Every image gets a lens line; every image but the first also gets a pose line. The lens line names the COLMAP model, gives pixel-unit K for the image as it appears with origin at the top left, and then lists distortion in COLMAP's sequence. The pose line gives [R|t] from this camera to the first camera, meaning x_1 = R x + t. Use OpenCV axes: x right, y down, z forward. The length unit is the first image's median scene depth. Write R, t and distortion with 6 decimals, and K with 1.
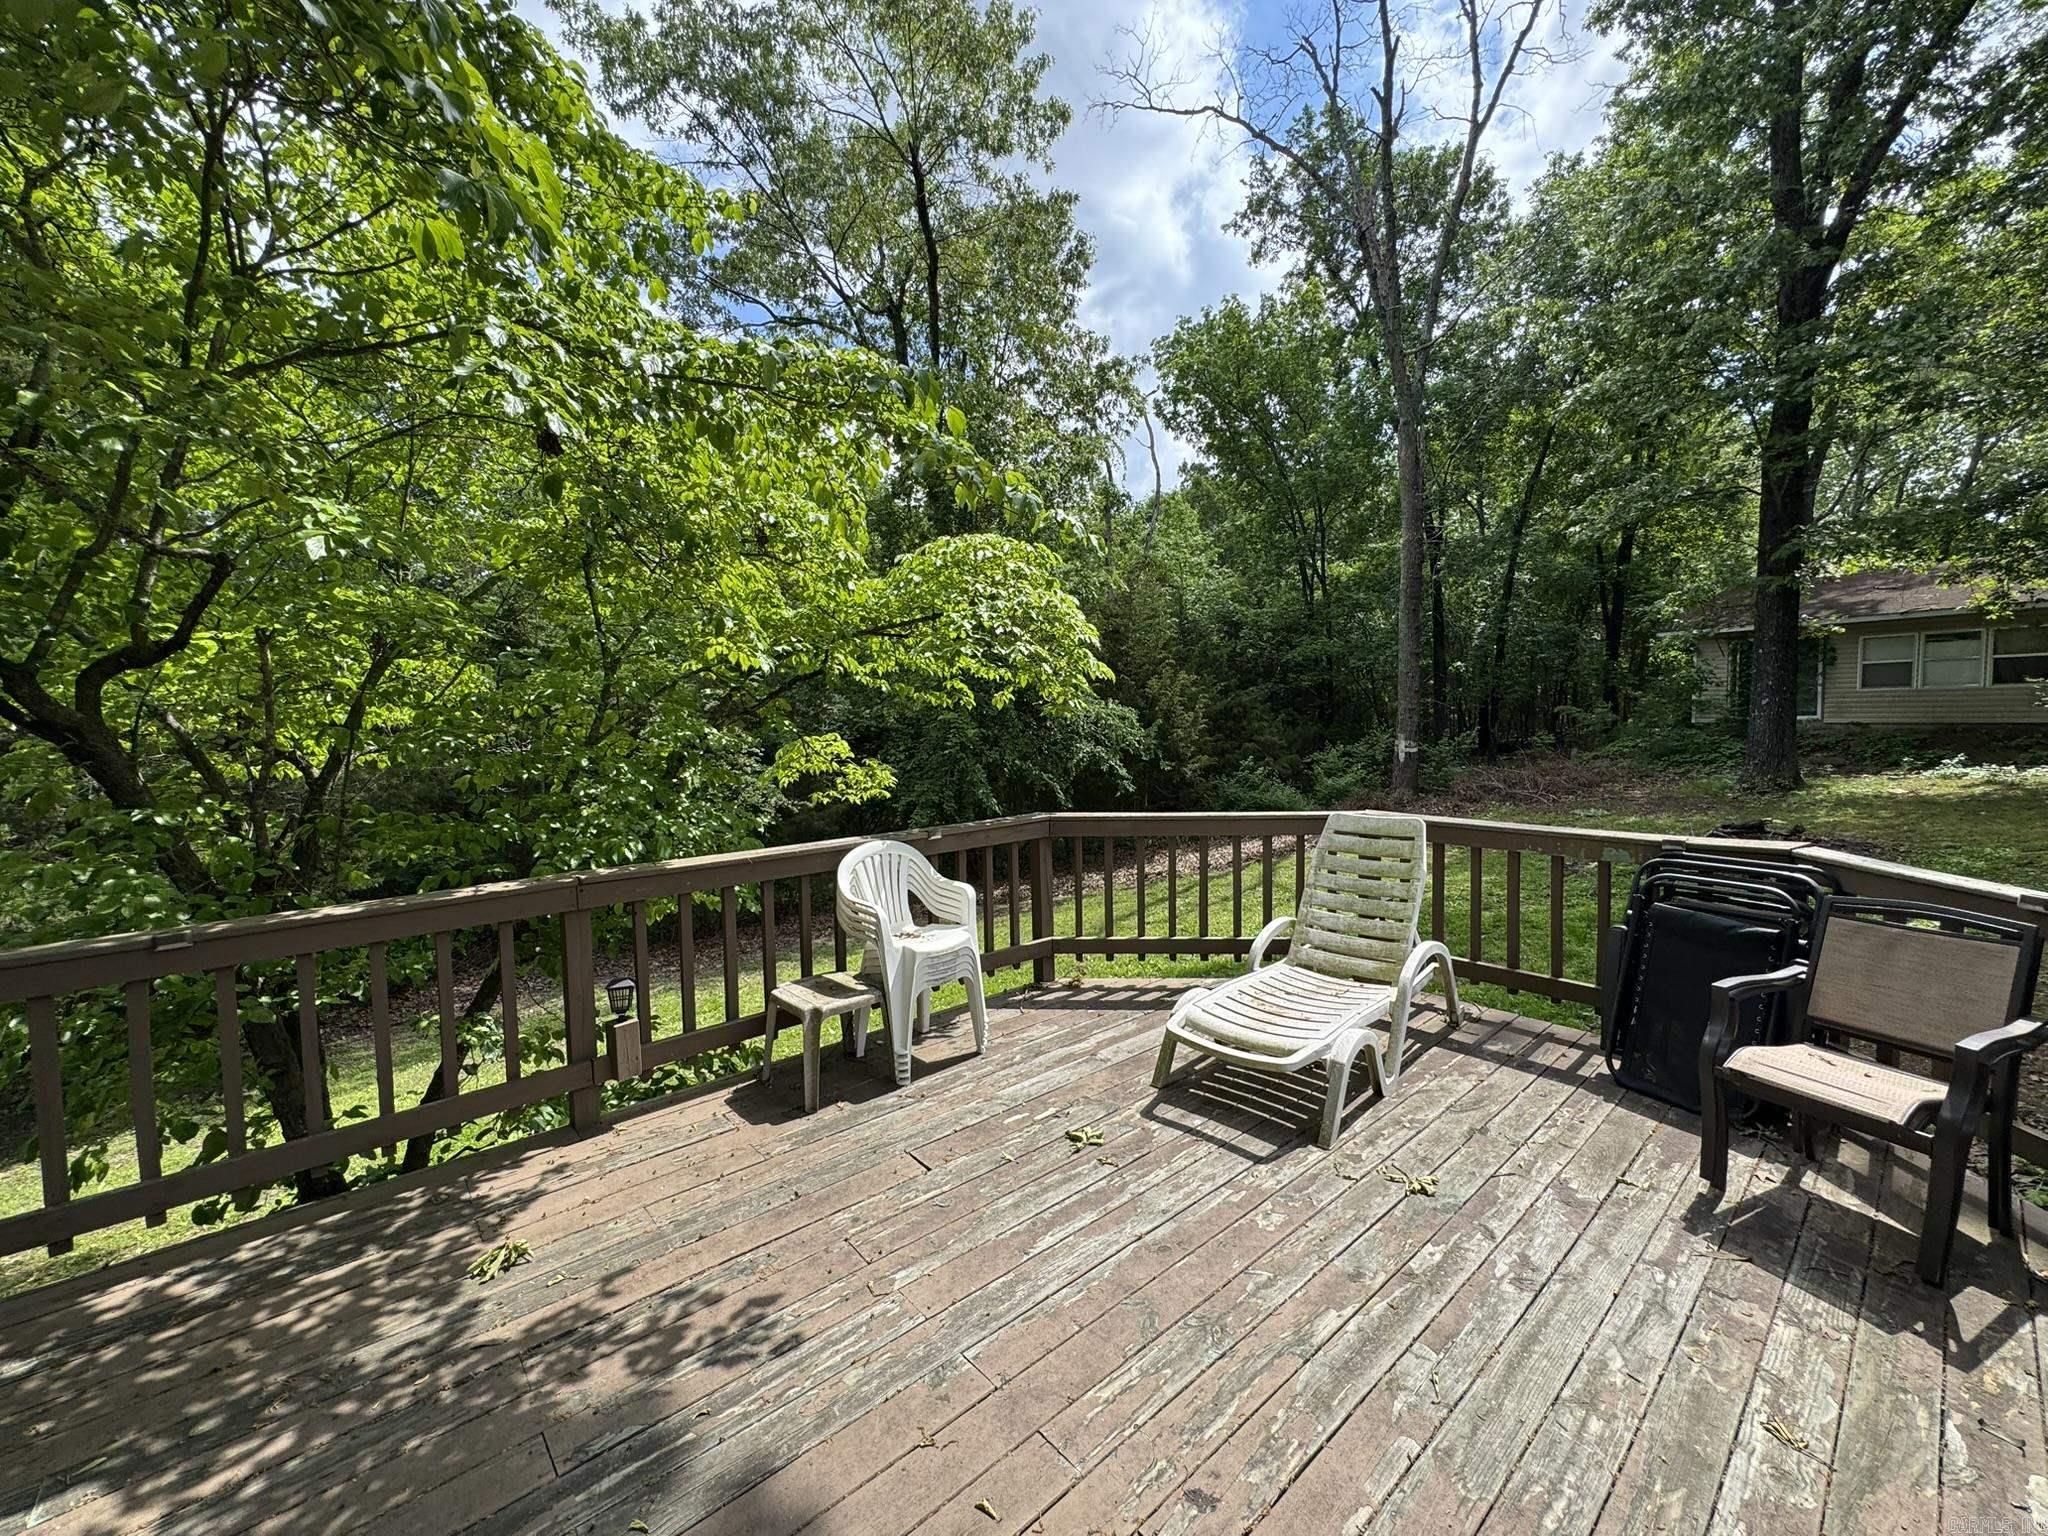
lens RADIAL K [[815.1, 0, 1021.0], [0, 815.1, 766.9], [0, 0, 1]] dist [-0.002422, 0.000512]
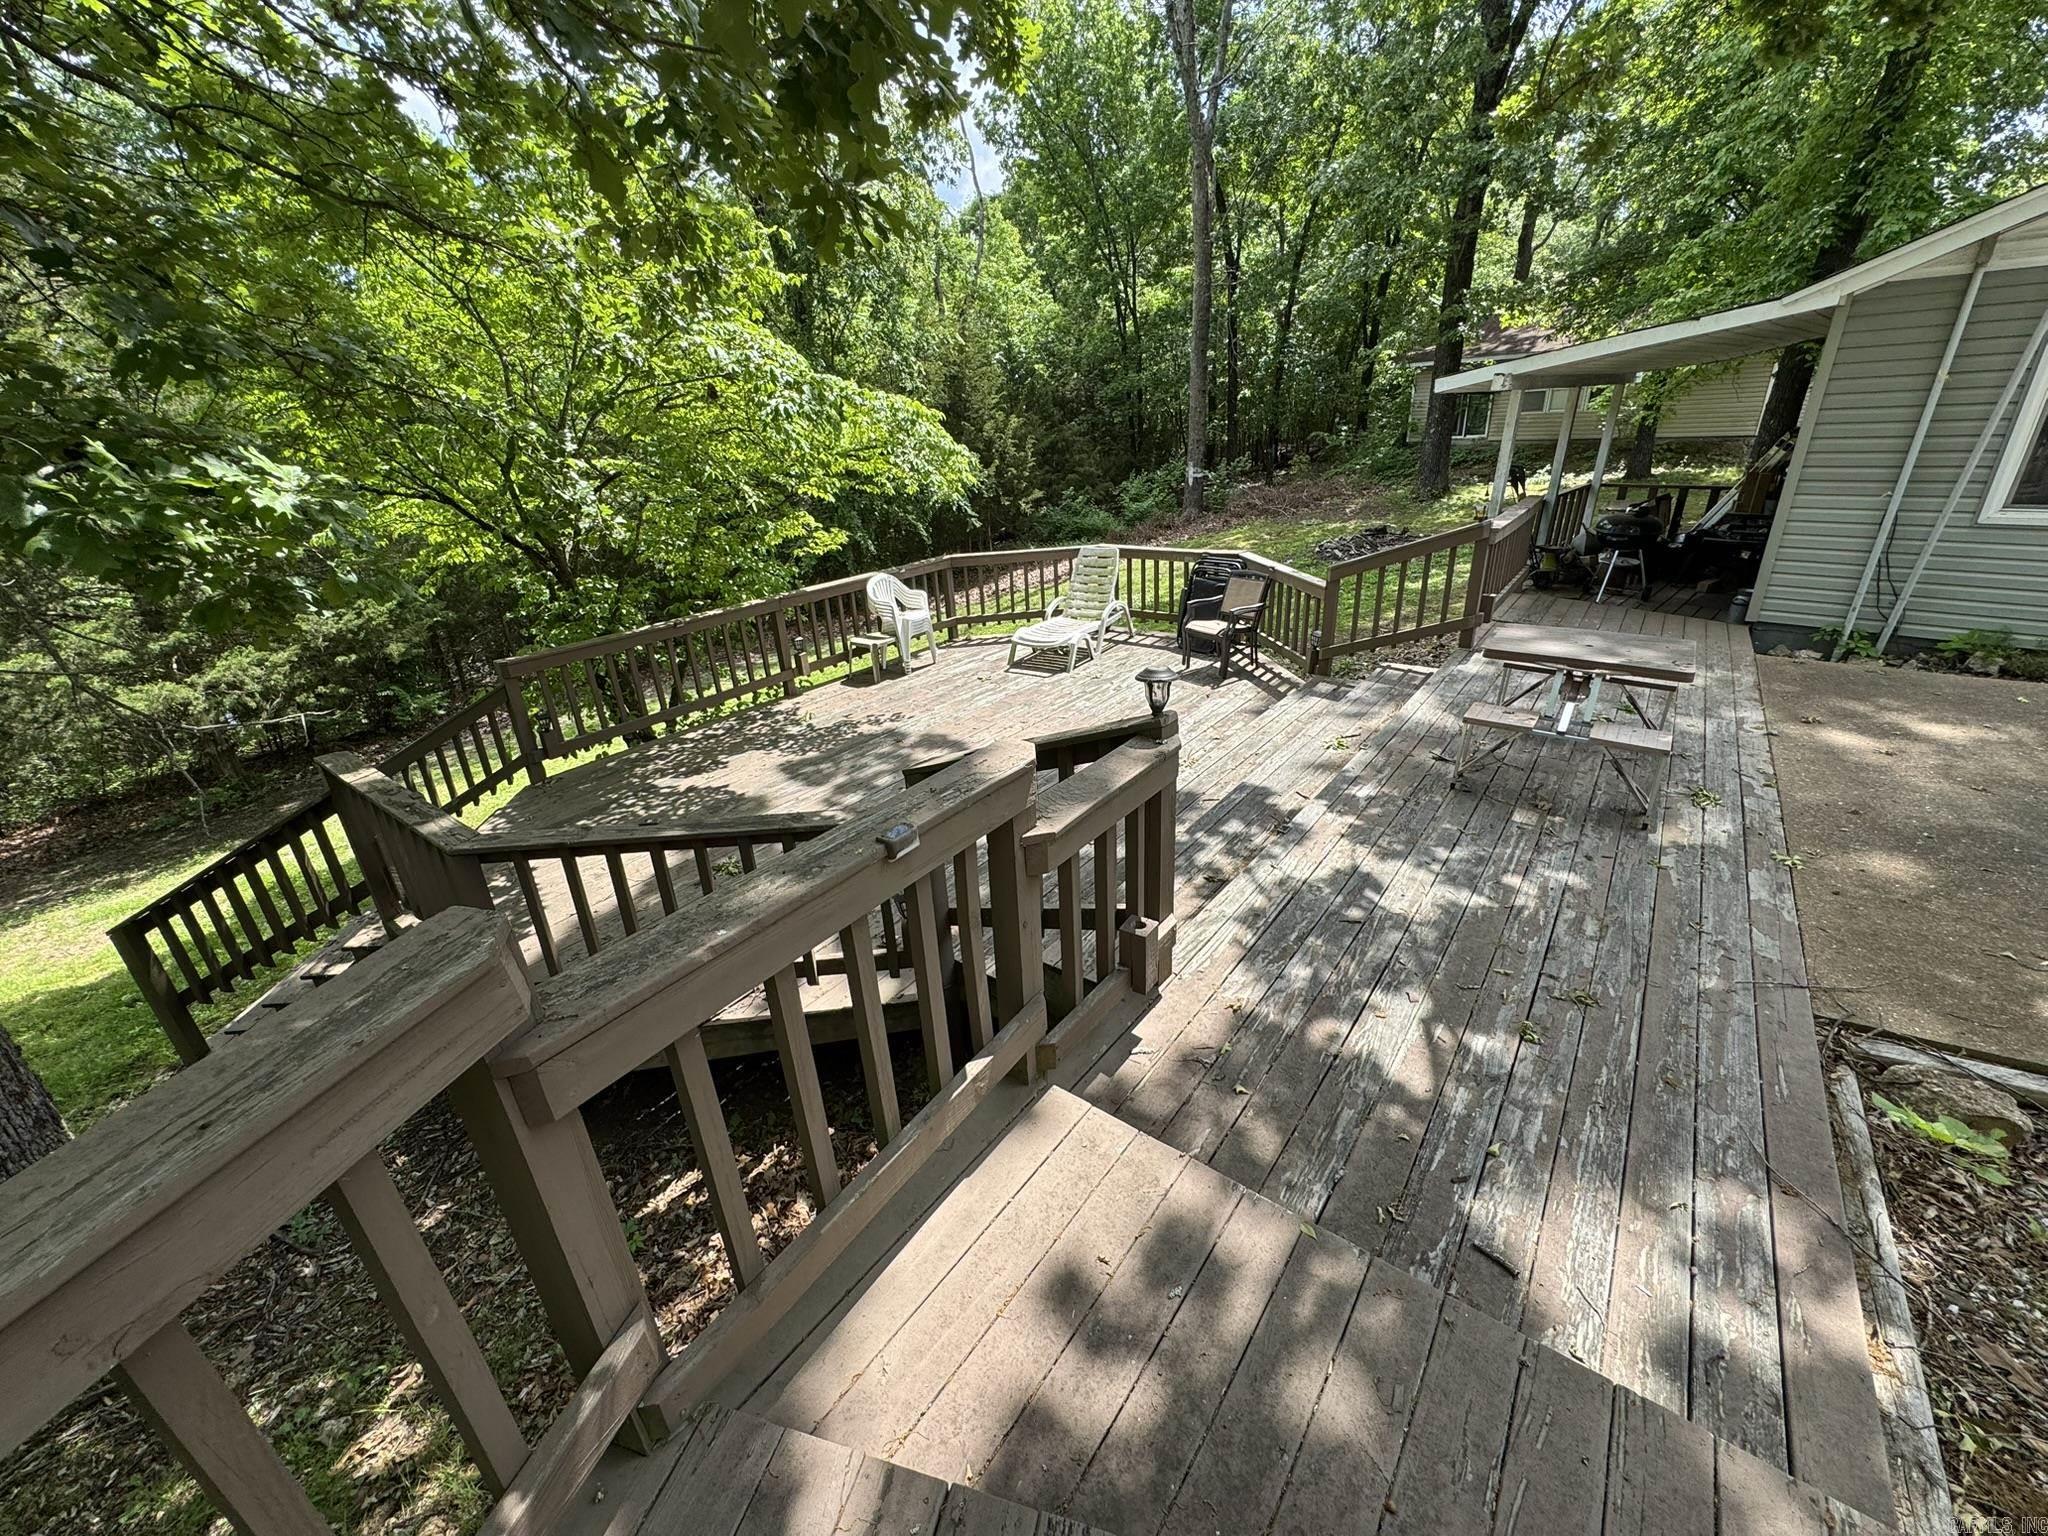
lens RADIAL K [[815.1, 0, 1021.0], [0, 815.1, 766.9], [0, 0, 1]] dist [-0.002422, 0.000512]
pose [[0.979701, -0.110338, 0.167367, -0.221193], [0.049922, 0.942877, 0.329380, -0.123643], [-0.194150, -0.314338, 0.929245, -1.263931]]
